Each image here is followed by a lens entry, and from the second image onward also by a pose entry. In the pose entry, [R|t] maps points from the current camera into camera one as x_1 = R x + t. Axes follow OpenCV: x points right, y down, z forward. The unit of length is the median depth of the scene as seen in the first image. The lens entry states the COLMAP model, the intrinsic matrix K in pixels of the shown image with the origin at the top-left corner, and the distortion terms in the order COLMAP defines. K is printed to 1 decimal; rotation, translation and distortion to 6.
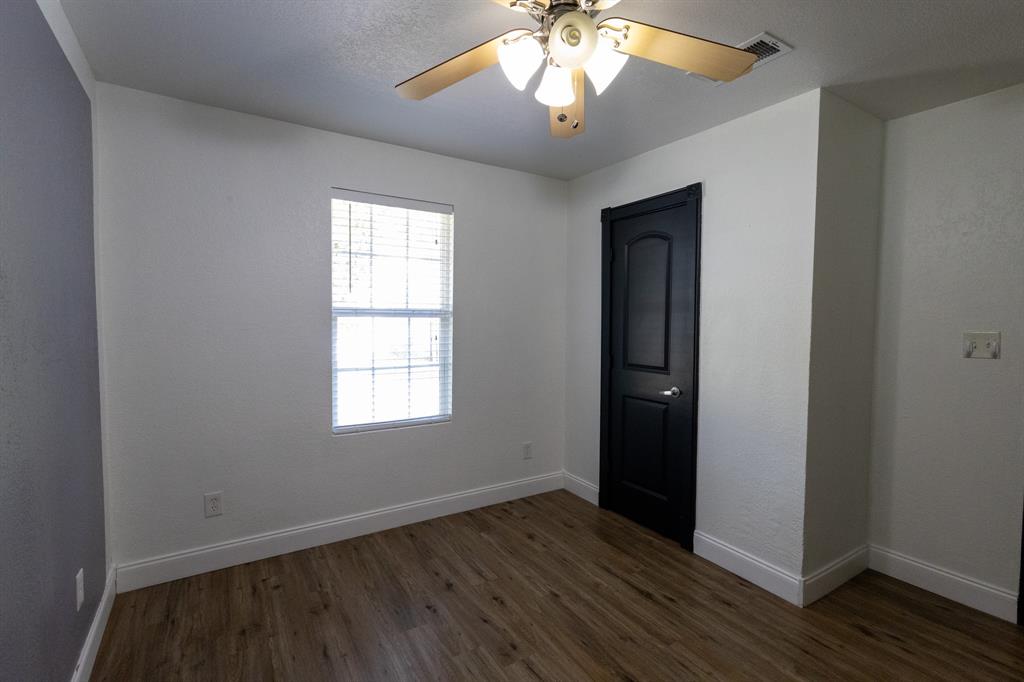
lens RADIAL K [[474.4, 0, 512.0], [0, 474.4, 341.0], [0, 0, 1]] dist [0.003959, 0.000163]
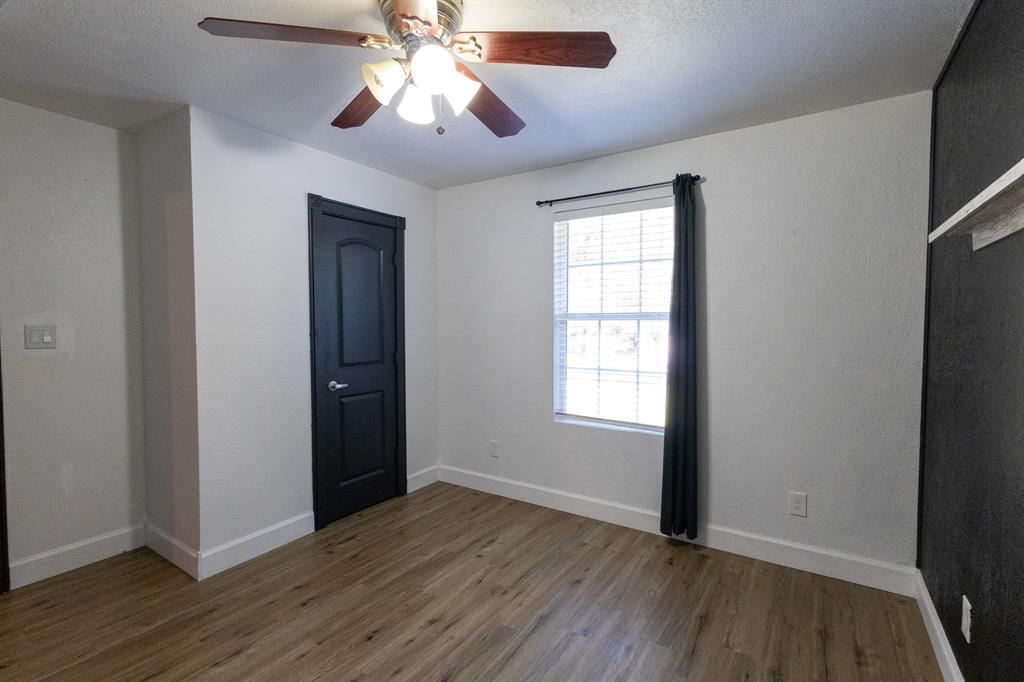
lens RADIAL K [[476.0, 0, 510.0], [0, 476.0, 345.9], [0, 0, 1]] dist [0.000113, 0.000005]
pose [[0.407020, 0.038970, -0.912587, 0.696565], [-0.032472, 0.999075, 0.028181, -0.018903], [0.912842, 0.018163, 0.407909, 0.423271]]
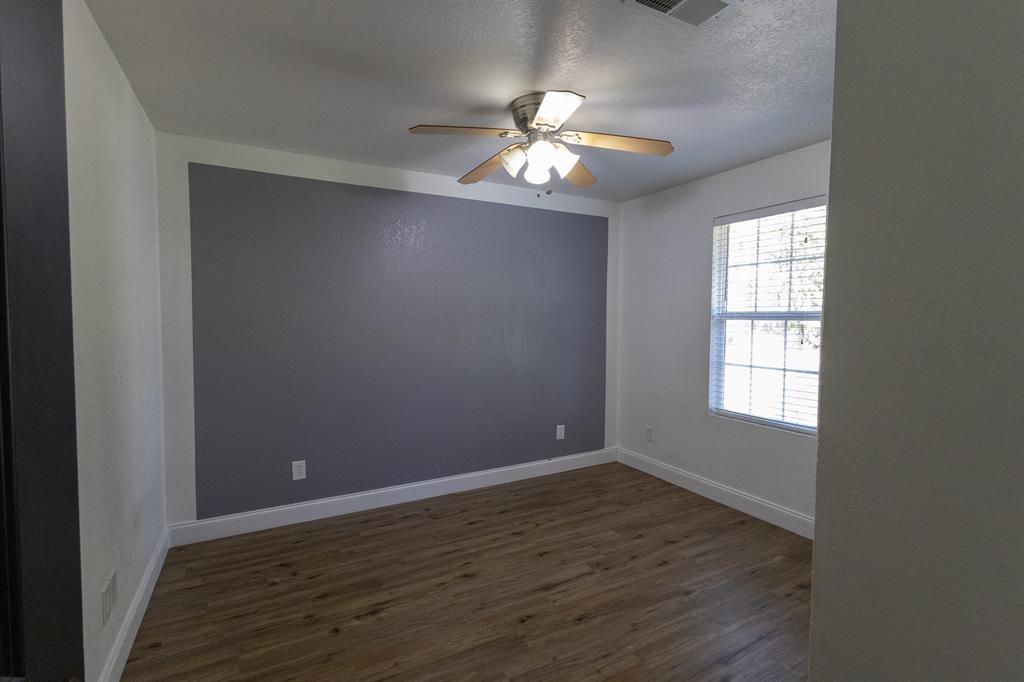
lens RADIAL K [[474.4, 0, 512.0], [0, 474.4, 341.0], [0, 0, 1]] dist [0.003959, 0.000163]
pose [[-0.074686, 0.042938, -0.996282, 0.959245], [-0.052519, 0.997517, 0.046928, -0.026553], [0.995823, 0.055829, -0.072245, 0.581267]]
